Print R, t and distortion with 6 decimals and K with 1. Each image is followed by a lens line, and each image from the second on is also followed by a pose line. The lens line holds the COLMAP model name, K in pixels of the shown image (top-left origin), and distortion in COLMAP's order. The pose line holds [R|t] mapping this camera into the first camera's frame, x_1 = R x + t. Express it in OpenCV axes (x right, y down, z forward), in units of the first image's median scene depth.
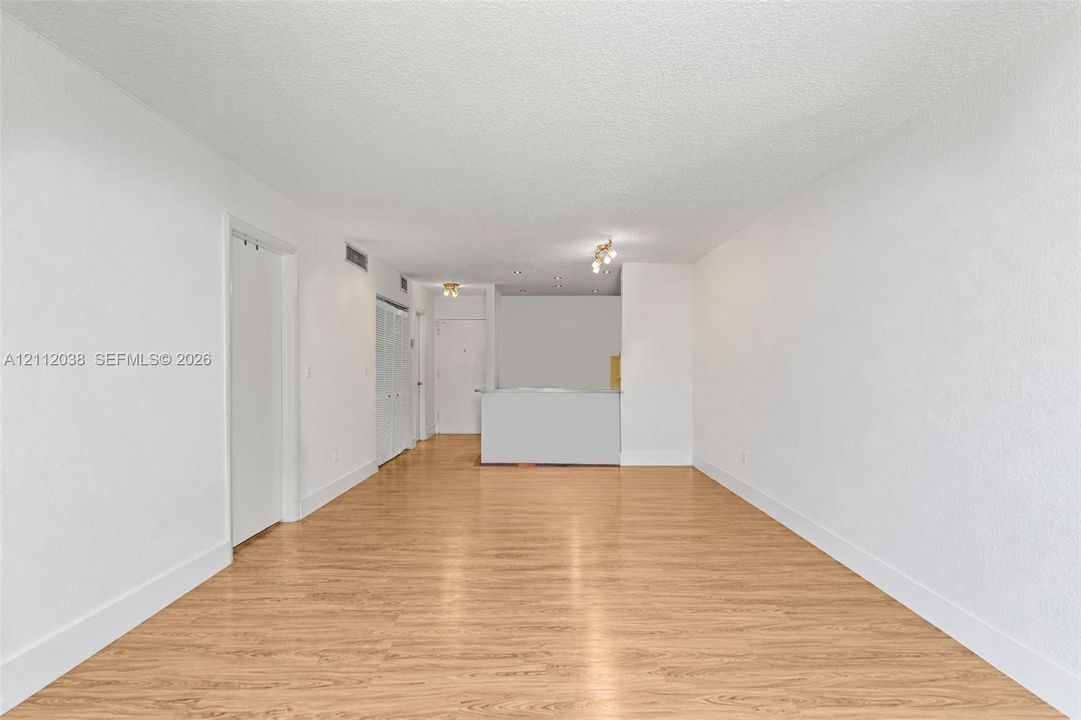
lens RADIAL K [[502.6, 0, 512.4], [0, 502.6, 366.1], [0, 0, 1]] dist [0.001770, 0.000372]
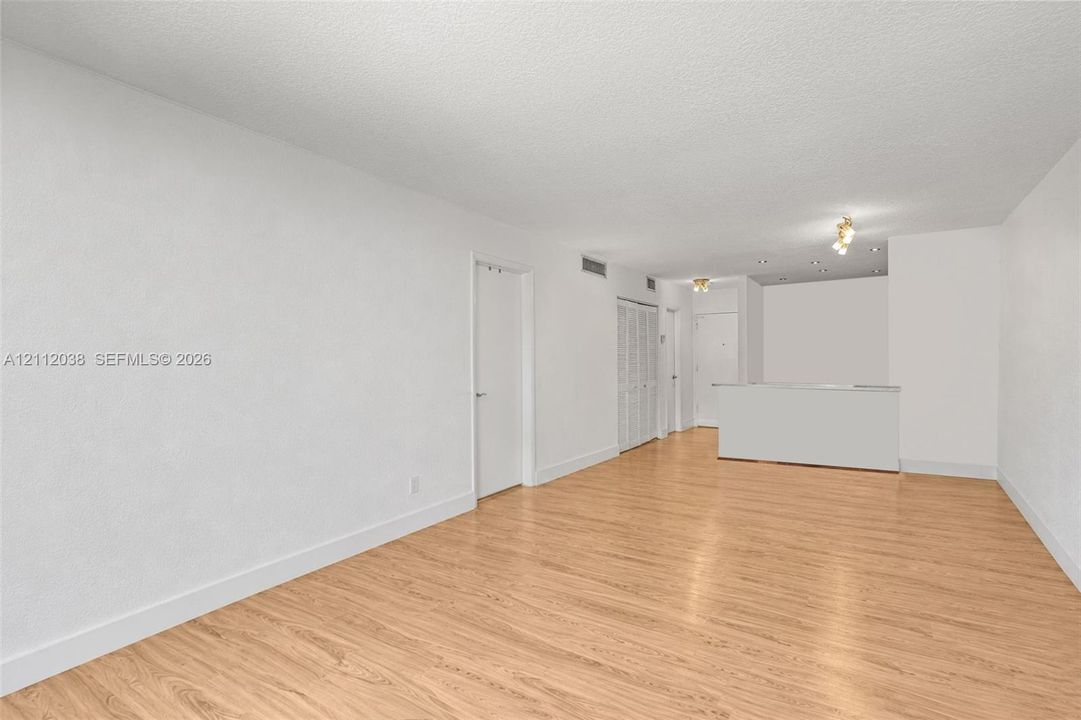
lens RADIAL K [[486.2, 0, 540.5], [0, 486.2, 360.0], [0, 0, 1]] dist [0.000511, 0.000106]
pose [[0.859584, -0.011736, -0.510859, 0.130203], [0.011358, 0.999928, -0.003861, 0.000032], [0.510868, -0.002484, 0.859656, -0.015980]]
